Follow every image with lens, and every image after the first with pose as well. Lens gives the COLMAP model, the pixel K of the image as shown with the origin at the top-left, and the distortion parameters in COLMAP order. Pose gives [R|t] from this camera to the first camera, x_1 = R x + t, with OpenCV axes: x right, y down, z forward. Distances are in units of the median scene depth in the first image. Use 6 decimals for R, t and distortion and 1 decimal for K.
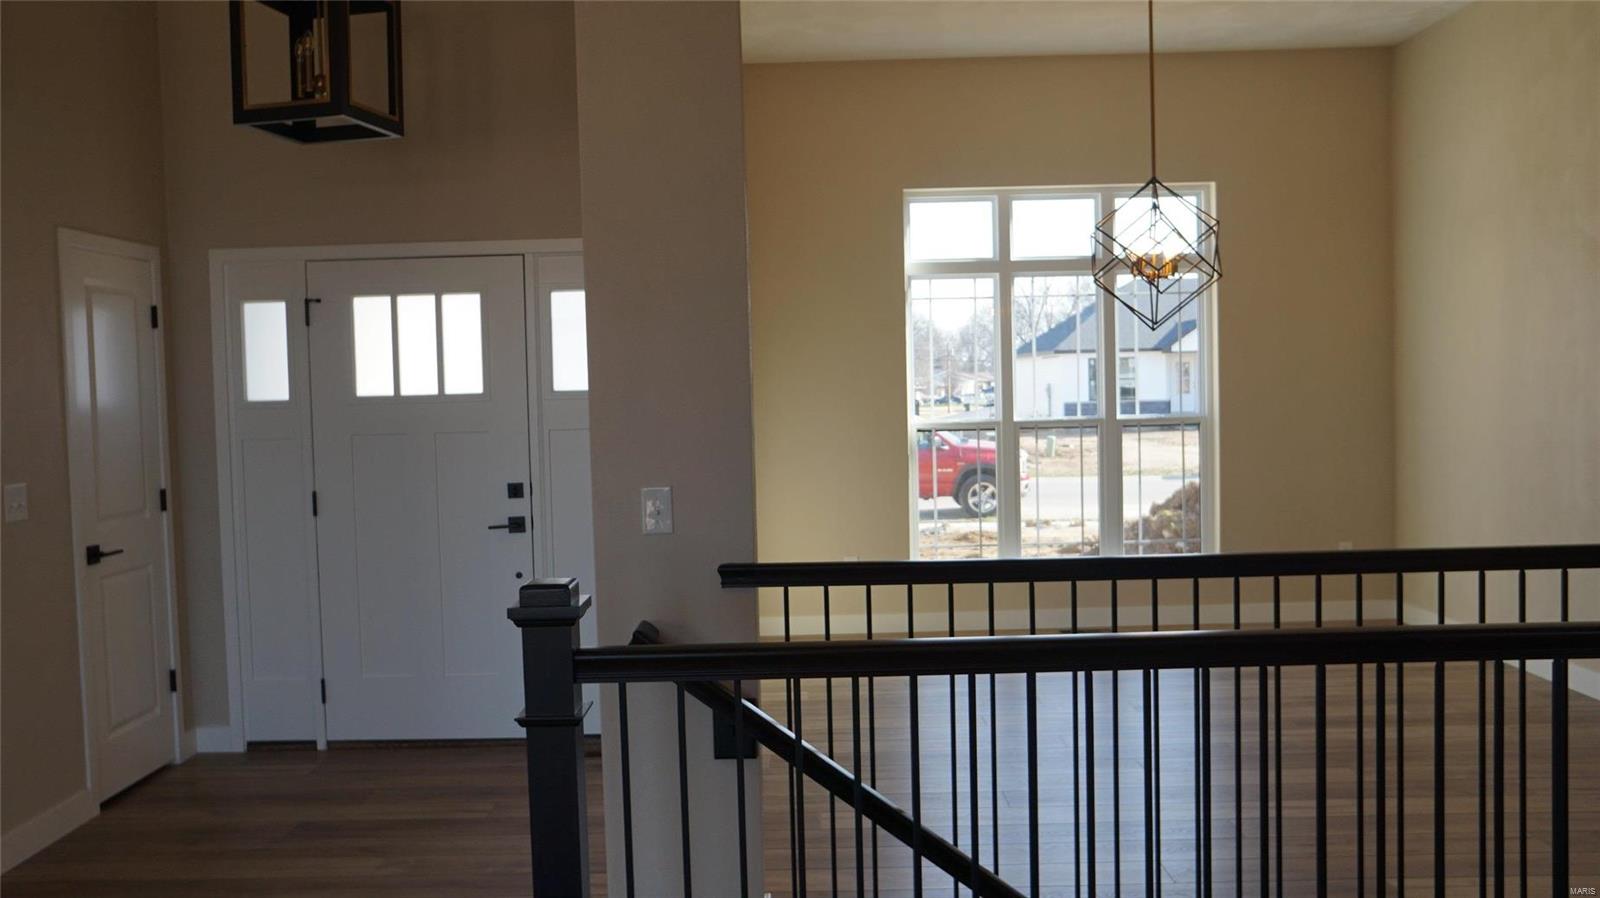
lens RADIAL K [[1333.5, 0, 771.9], [0, 1333.5, 449.7], [0, 0, 1]] dist [-0.072113, 0.101886]
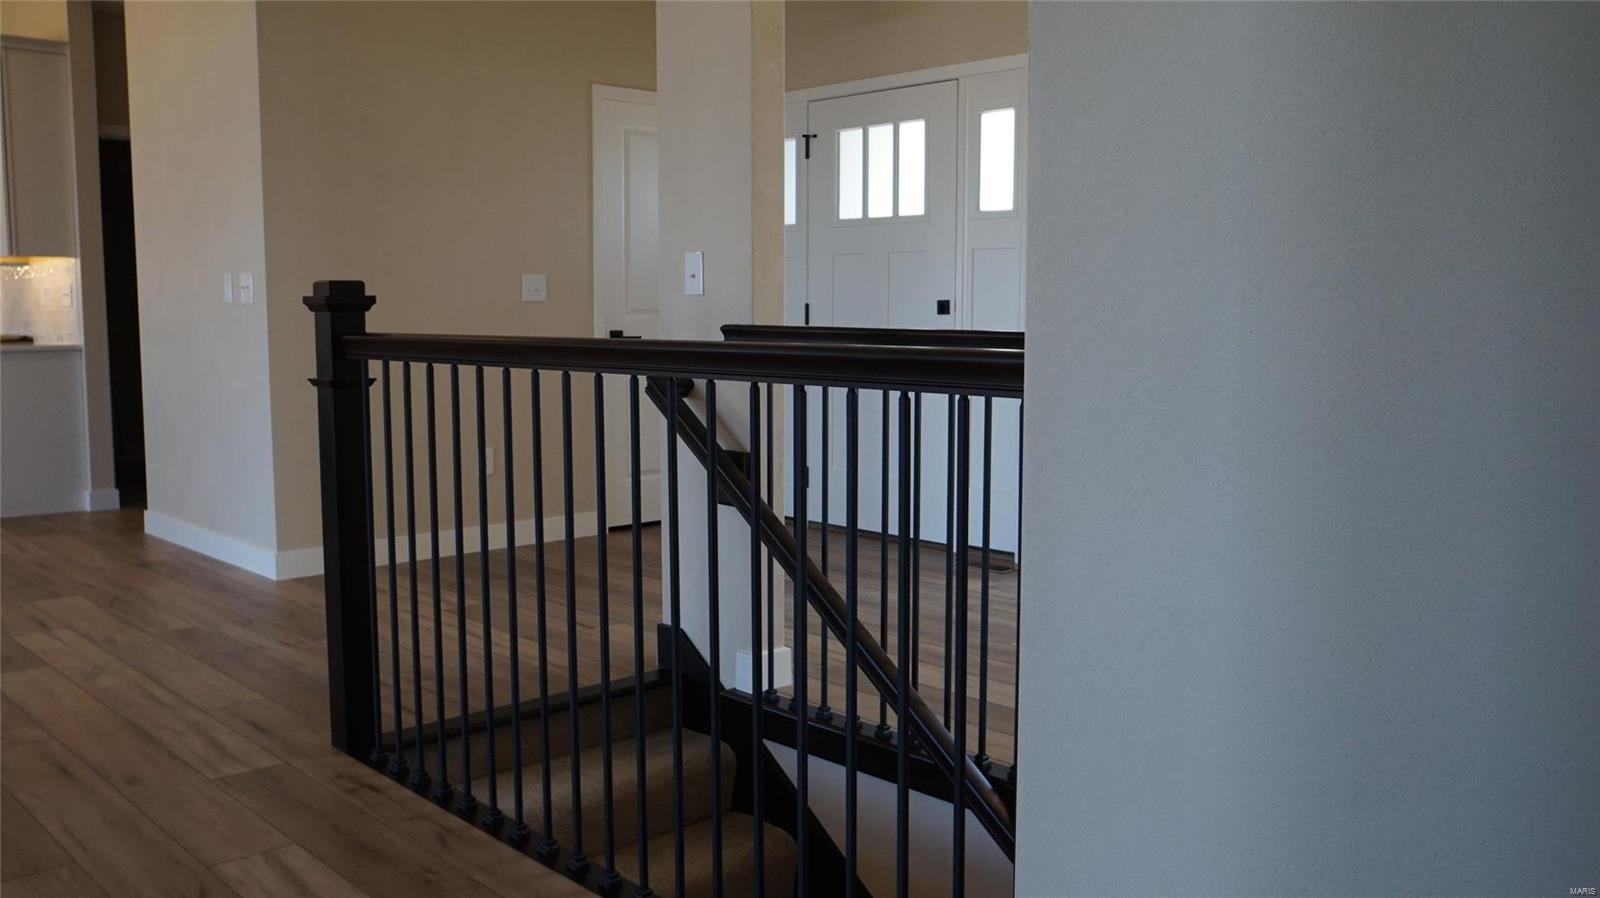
lens RADIAL K [[1333.5, 0, 771.9], [0, 1333.5, 449.7], [0, 0, 1]] dist [-0.072113, 0.101886]
pose [[0.693098, 0.103908, -0.713315, 0.488444], [-0.053544, 0.994244, 0.092804, 0.053805], [0.718852, -0.026128, 0.694672, 0.170255]]
